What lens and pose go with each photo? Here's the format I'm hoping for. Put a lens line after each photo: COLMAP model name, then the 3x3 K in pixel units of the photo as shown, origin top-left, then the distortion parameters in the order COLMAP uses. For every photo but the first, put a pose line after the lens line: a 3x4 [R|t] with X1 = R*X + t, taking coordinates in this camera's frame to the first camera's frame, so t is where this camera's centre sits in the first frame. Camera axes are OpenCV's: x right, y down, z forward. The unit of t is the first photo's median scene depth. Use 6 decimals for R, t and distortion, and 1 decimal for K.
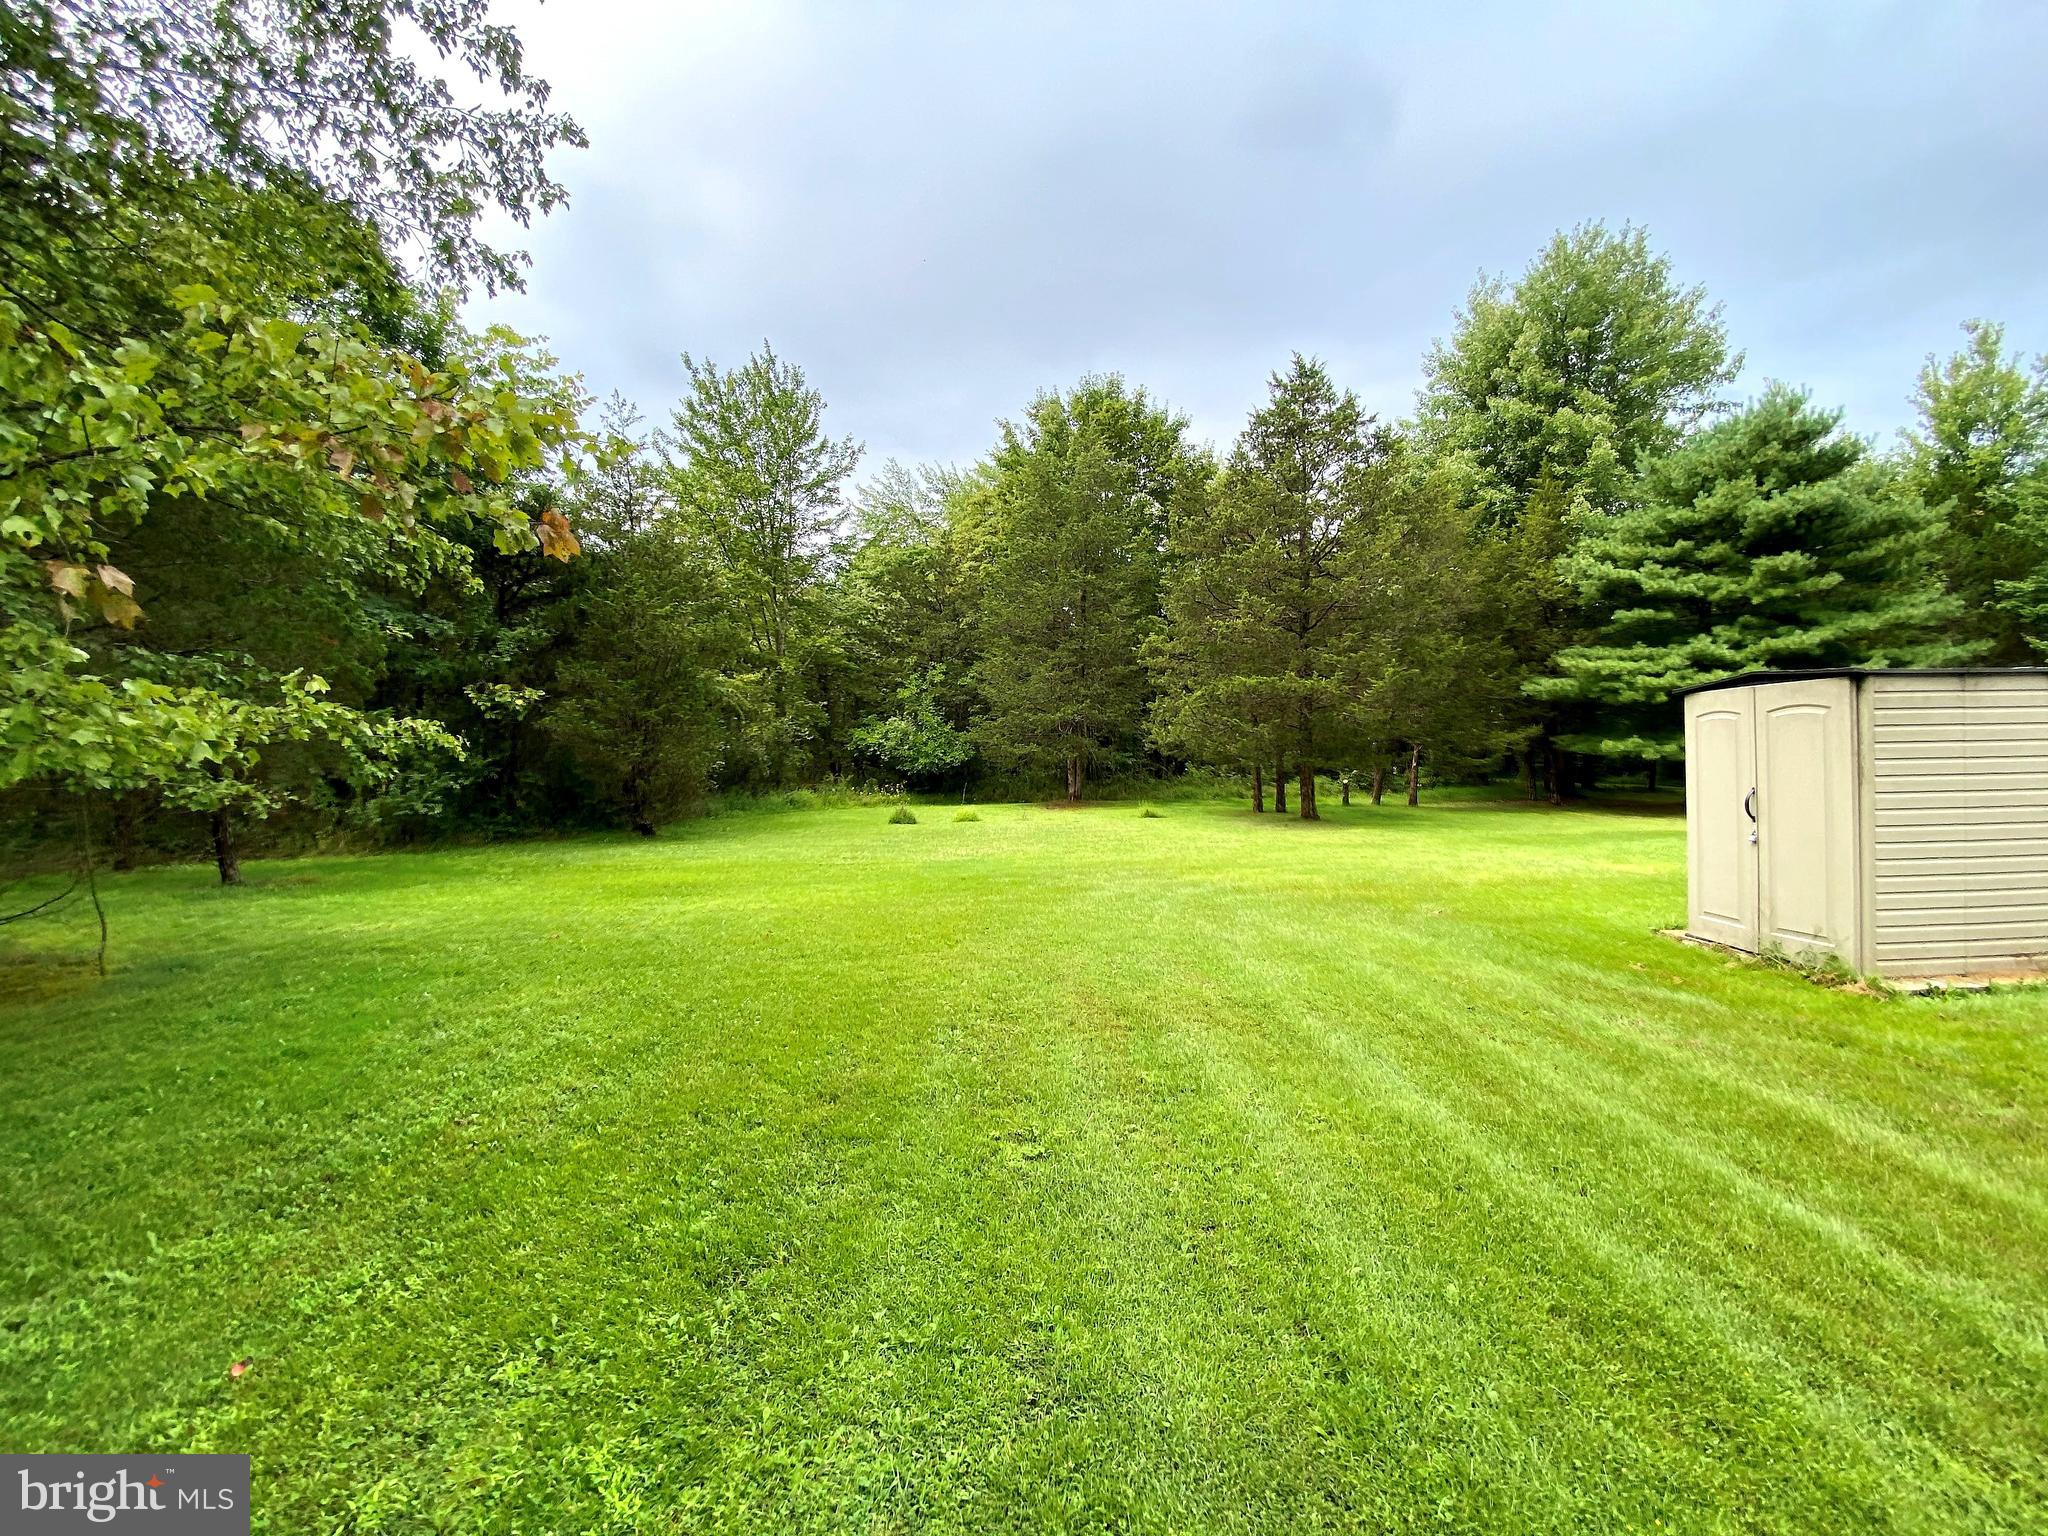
lens RADIAL K [[837.9, 0, 1008.4], [0, 837.9, 766.8], [0, 0, 1]] dist [0.024250, -0.019255]
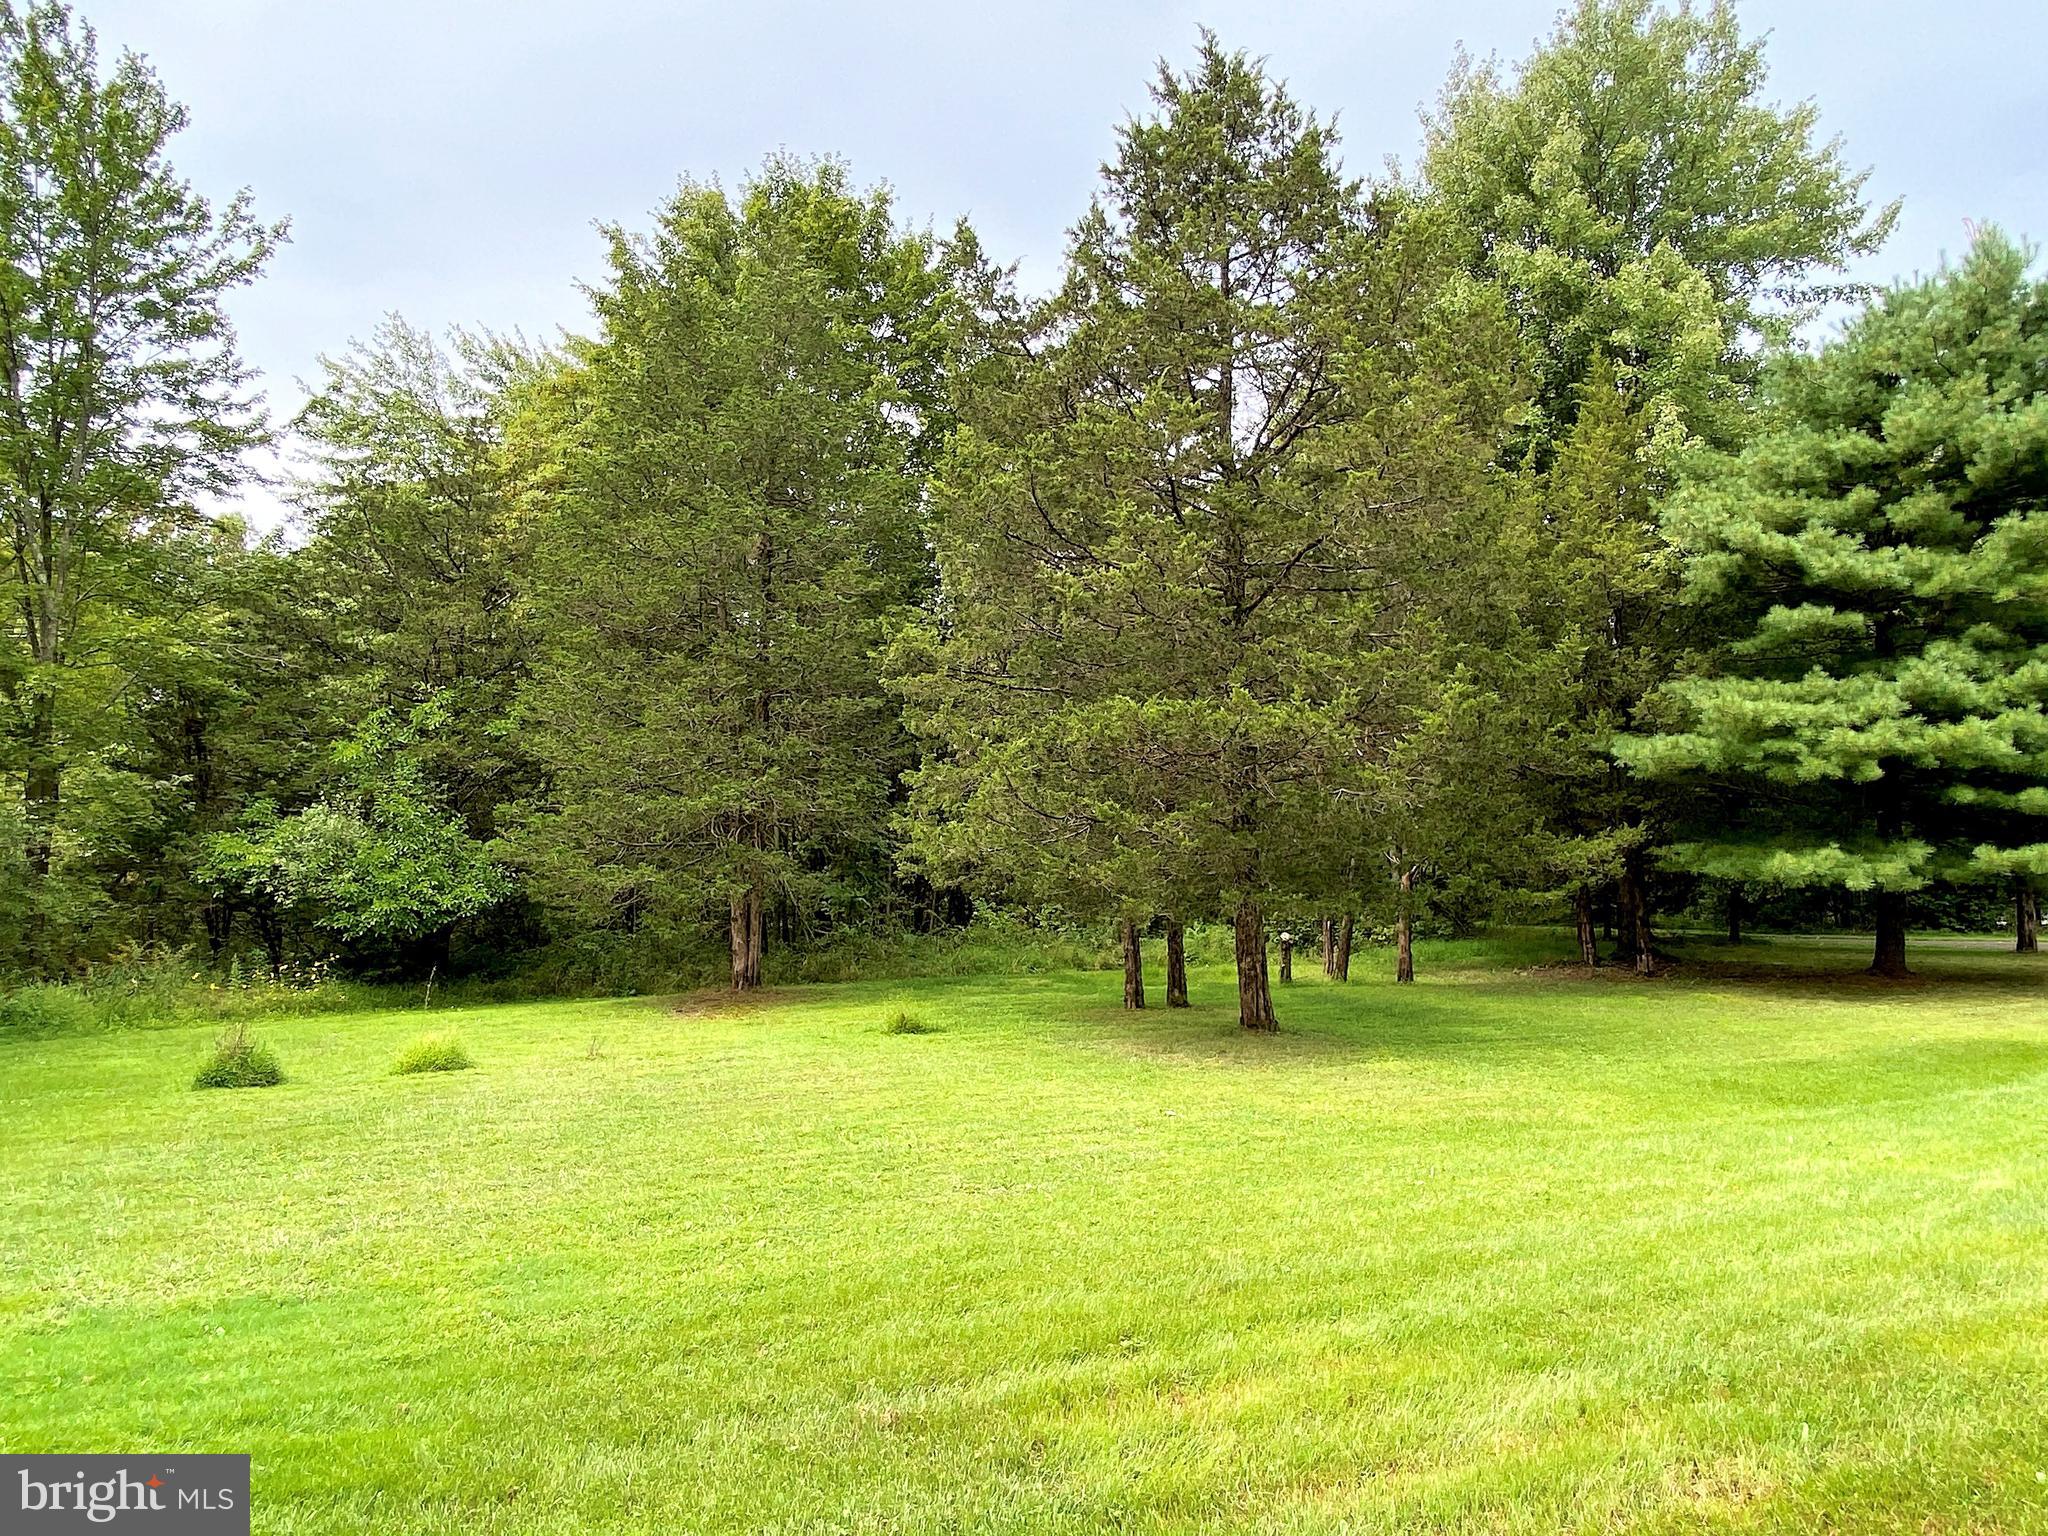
lens RADIAL K [[1316.0, 0, 1012.0], [0, 1316.0, 786.1], [0, 0, 1]] dist [0.080257, -0.036790]
pose [[0.968273, 0.009933, 0.249697, 0.044732], [0.012380, 0.996076, -0.087631, -0.005302], [-0.249588, 0.087942, 0.964351, 0.293200]]
